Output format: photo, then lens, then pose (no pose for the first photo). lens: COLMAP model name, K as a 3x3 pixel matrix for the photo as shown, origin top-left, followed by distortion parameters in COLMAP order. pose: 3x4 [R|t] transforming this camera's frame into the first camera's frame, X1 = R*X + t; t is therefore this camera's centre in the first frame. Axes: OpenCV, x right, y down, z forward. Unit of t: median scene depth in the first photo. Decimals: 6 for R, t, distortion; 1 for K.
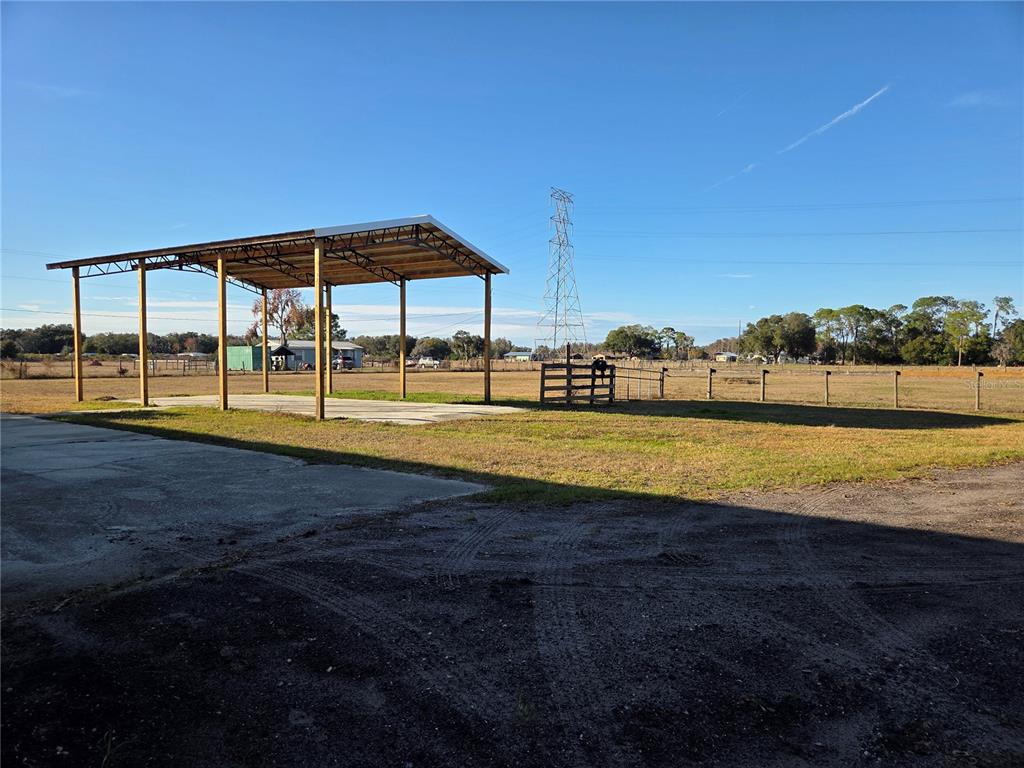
lens RADIAL K [[687.0, 0, 501.2], [0, 687.0, 393.1], [0, 0, 1]] dist [0.066917, -0.056093]
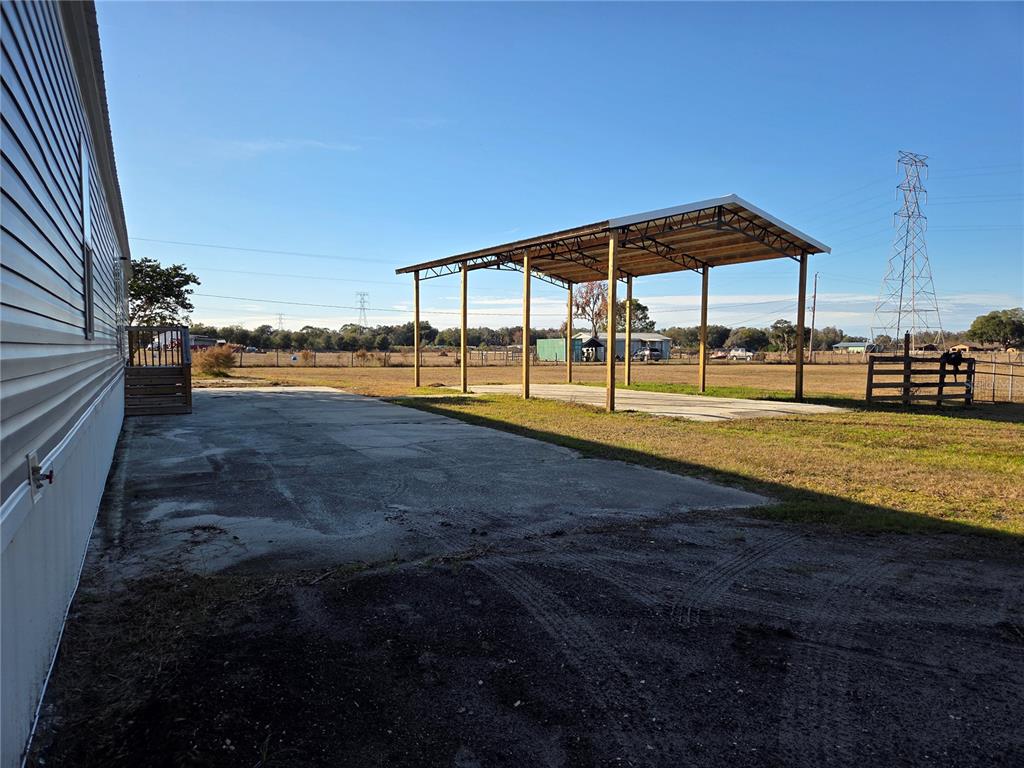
lens RADIAL K [[687.0, 0, 509.7], [0, 687.0, 388.2], [0, 0, 1]] dist [0.066917, -0.056093]
pose [[0.908615, 0.025517, -0.416855, 0.025373], [-0.023266, 0.999674, 0.010480, -0.002932], [0.416986, 0.000176, 0.908913, 0.048616]]
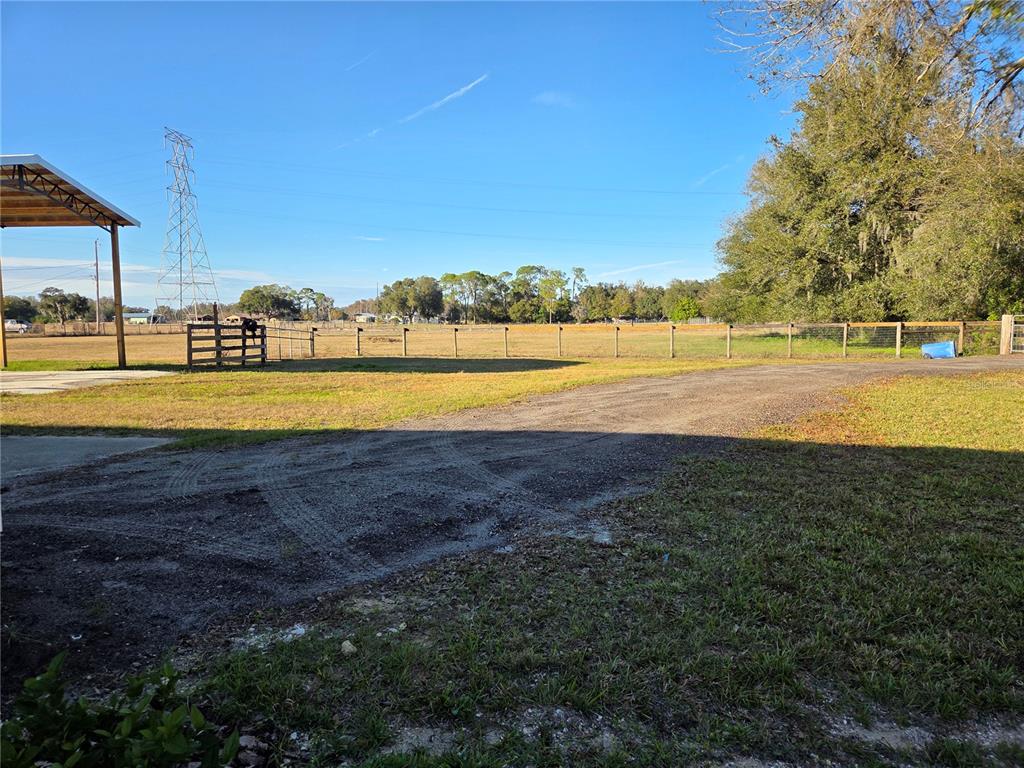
lens RADIAL K [[687.0, 0, 510.8], [0, 687.0, 385.0], [0, 0, 1]] dist [0.066917, -0.056093]
pose [[0.867047, -0.057752, 0.494867, -0.059028], [0.035746, 0.997910, 0.053828, 0.009687], [-0.496942, -0.028982, 0.867300, -0.112451]]
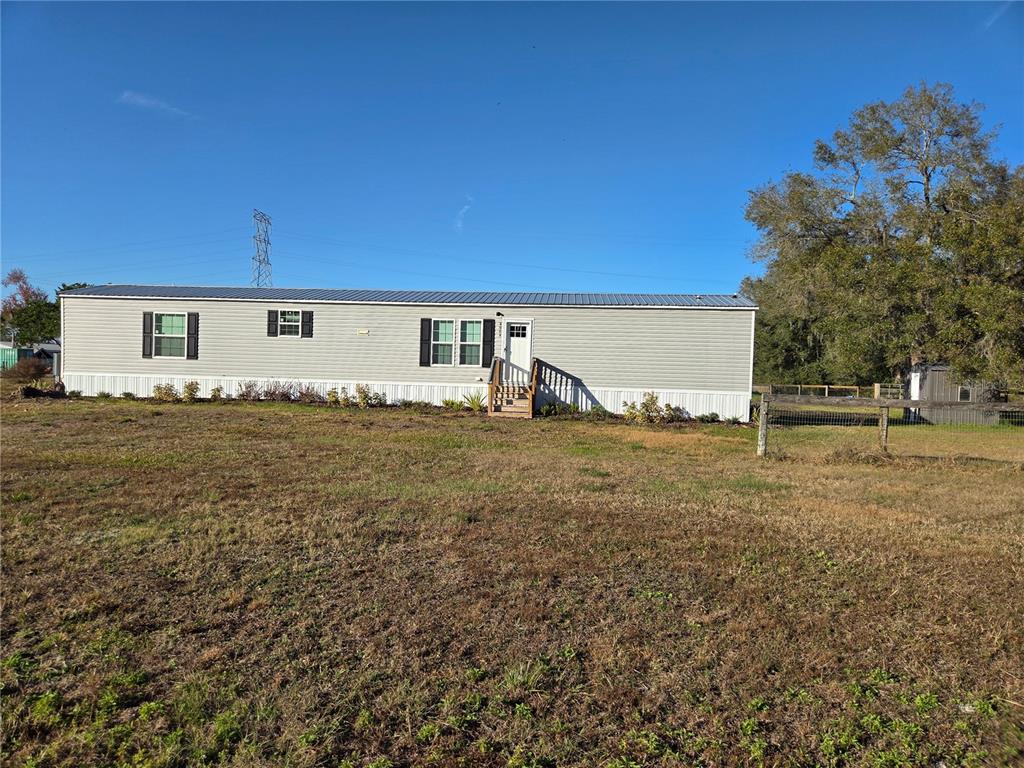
lens RADIAL K [[687.0, 0, 510.7], [0, 687.0, 388.7], [0, 0, 1]] dist [0.066917, -0.056093]
pose [[0.846820, 0.008684, 0.531809, -1.685662], [0.002977, 0.999774, -0.021064, 0.073490], [-0.531872, 0.019421, 0.846602, -1.299299]]
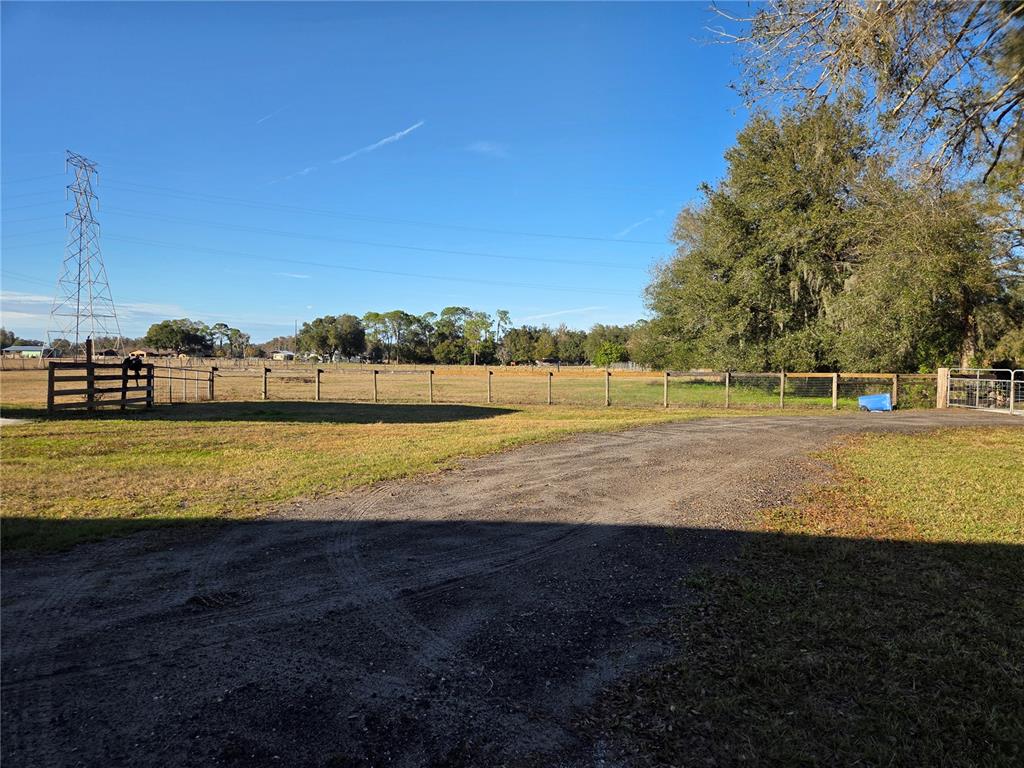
lens RADIAL K [[687.0, 0, 508.1], [0, 687.0, 386.0], [0, 0, 1]] dist [0.066917, -0.056093]
pose [[0.809325, -0.016716, 0.587123, 0.021328], [0.021338, 0.999772, -0.000949, -0.004578], [-0.586973, 0.013296, 0.809497, 0.040839]]
